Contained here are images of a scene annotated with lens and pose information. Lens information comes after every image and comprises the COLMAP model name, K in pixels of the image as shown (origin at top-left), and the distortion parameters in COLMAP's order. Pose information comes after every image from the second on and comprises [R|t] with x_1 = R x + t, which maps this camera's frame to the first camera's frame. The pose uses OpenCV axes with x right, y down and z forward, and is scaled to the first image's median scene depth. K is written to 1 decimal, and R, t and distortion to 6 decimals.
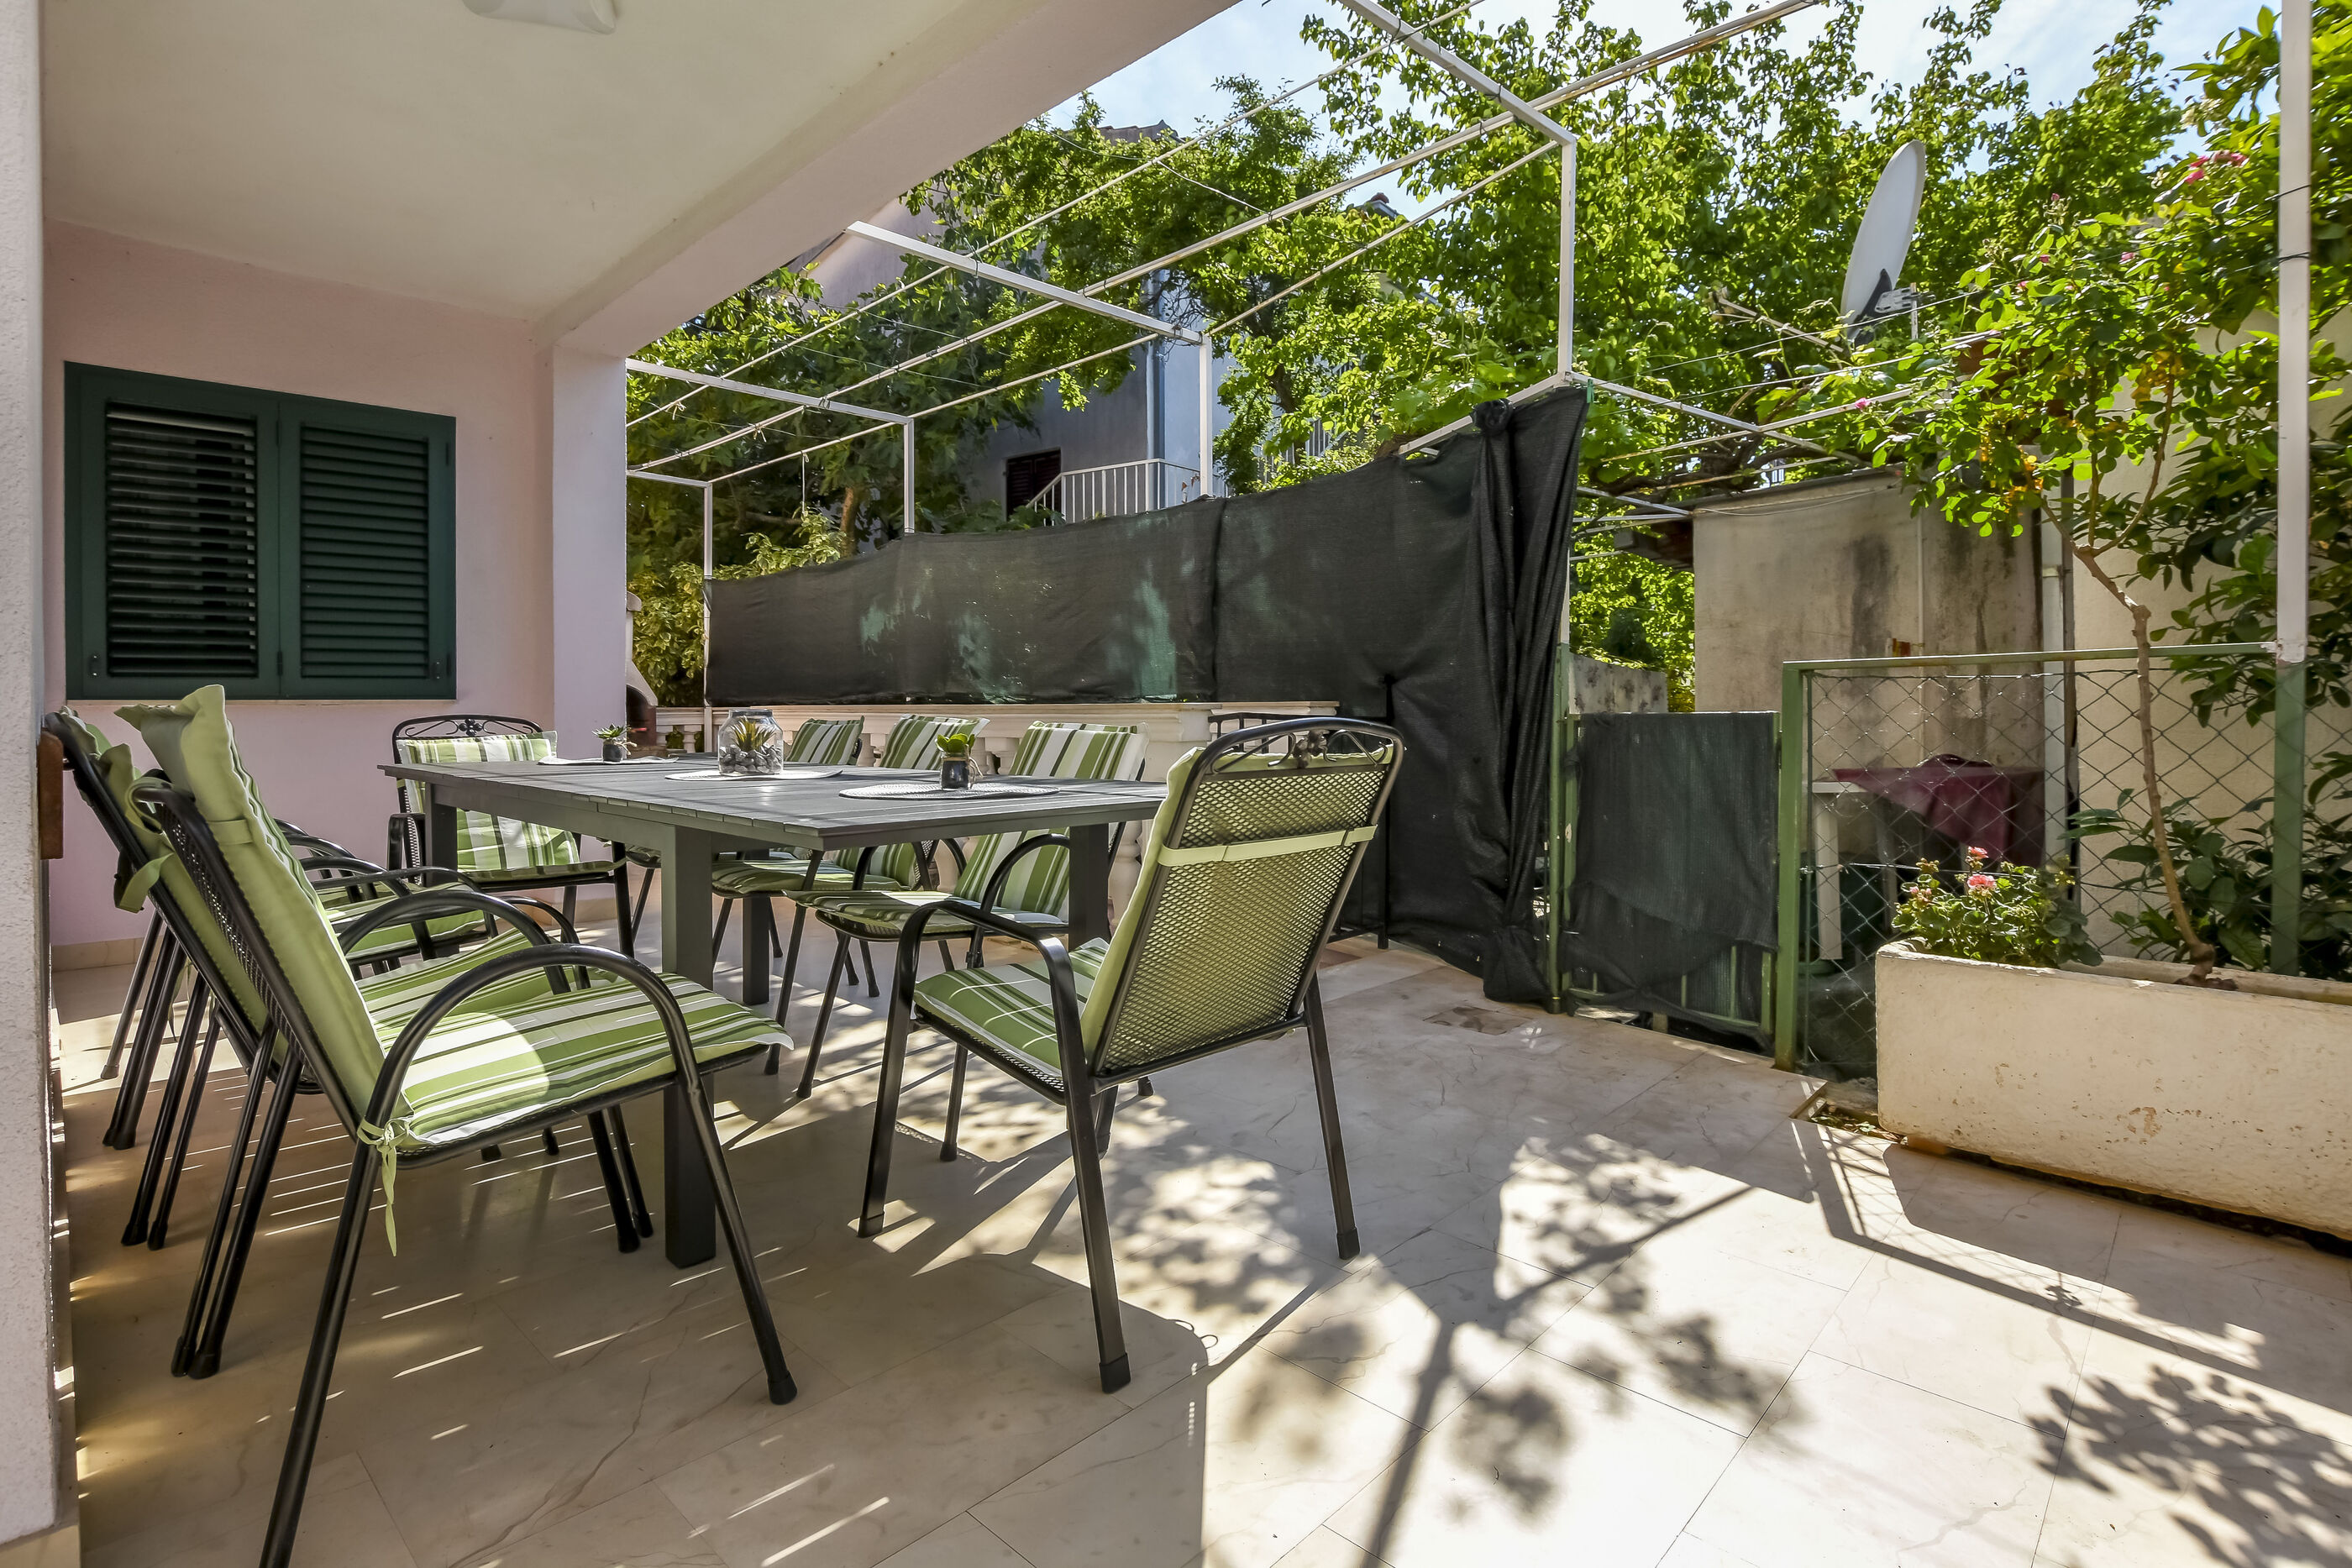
lens RADIAL K [[1156.4, 0, 1175.9], [0, 1156.4, 690.8], [0, 0, 1]] dist [0.000776, -0.000083]
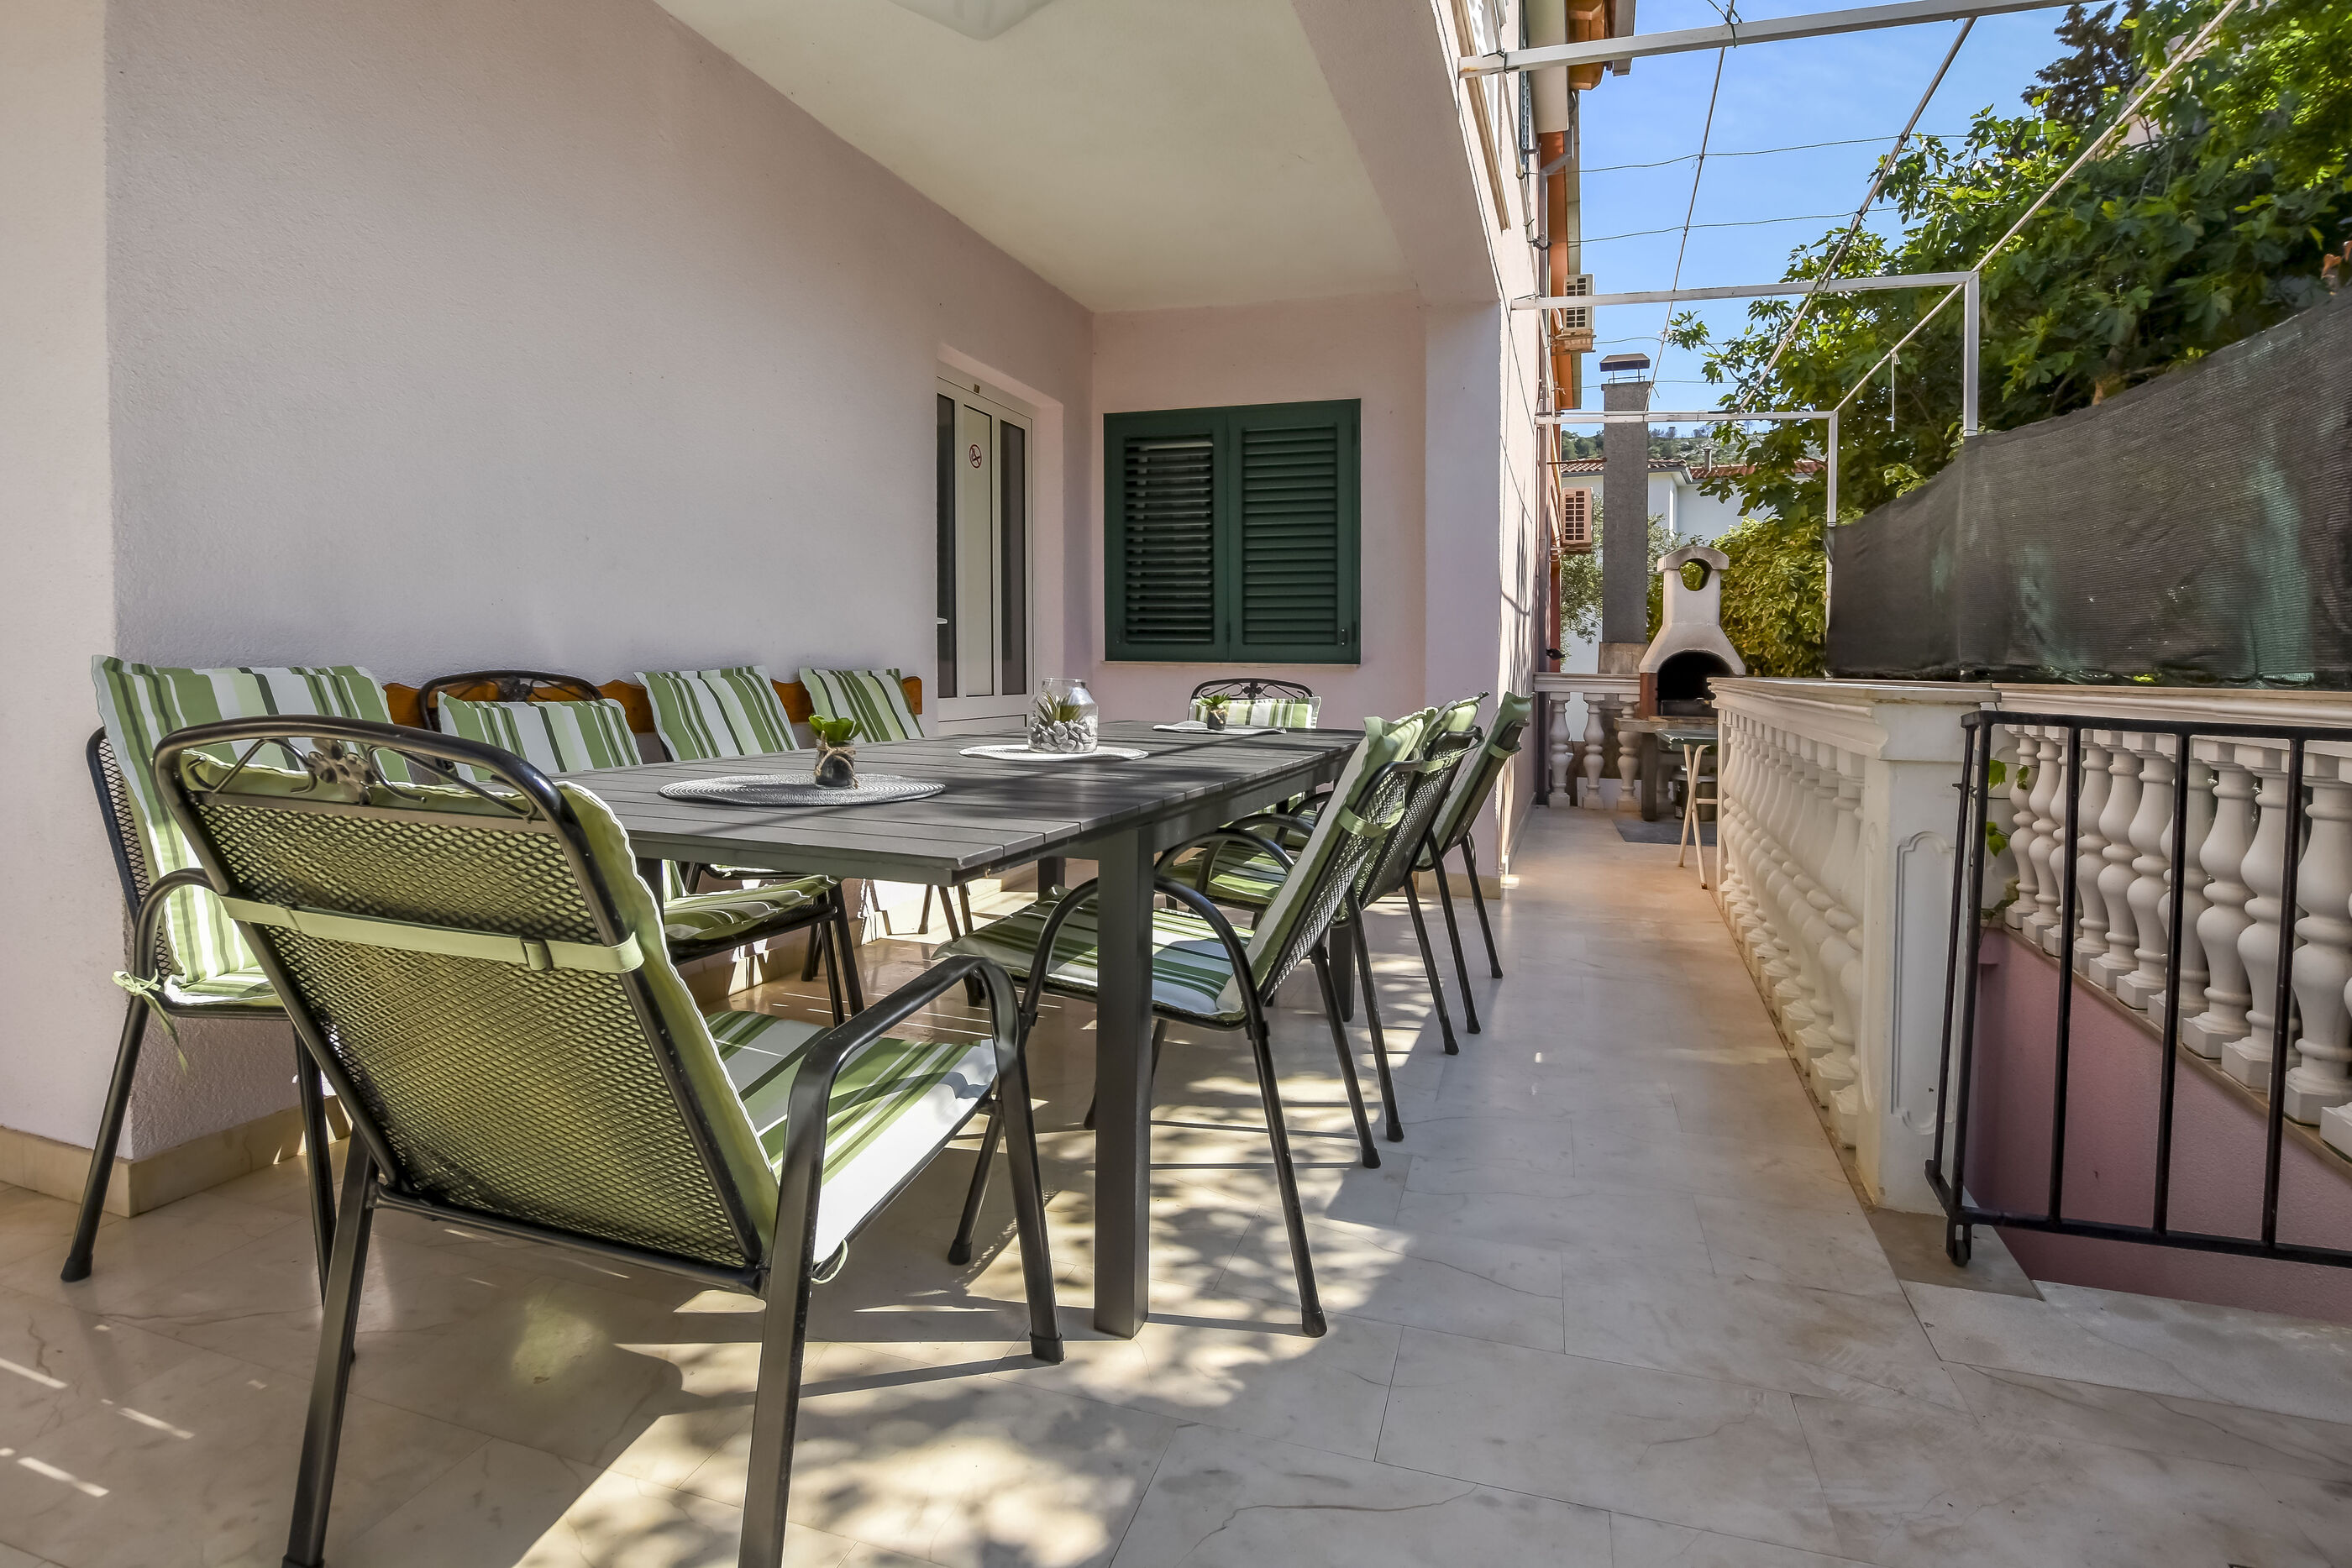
lens RADIAL K [[1156.4, 0, 1175.9], [0, 1156.4, 690.8], [0, 0, 1]] dist [0.000776, -0.000083]
pose [[0.437361, 0.036871, -0.898530, 0.276776], [-0.007396, 0.999273, 0.037406, -0.006152], [0.899256, -0.009715, 0.437316, 0.386500]]
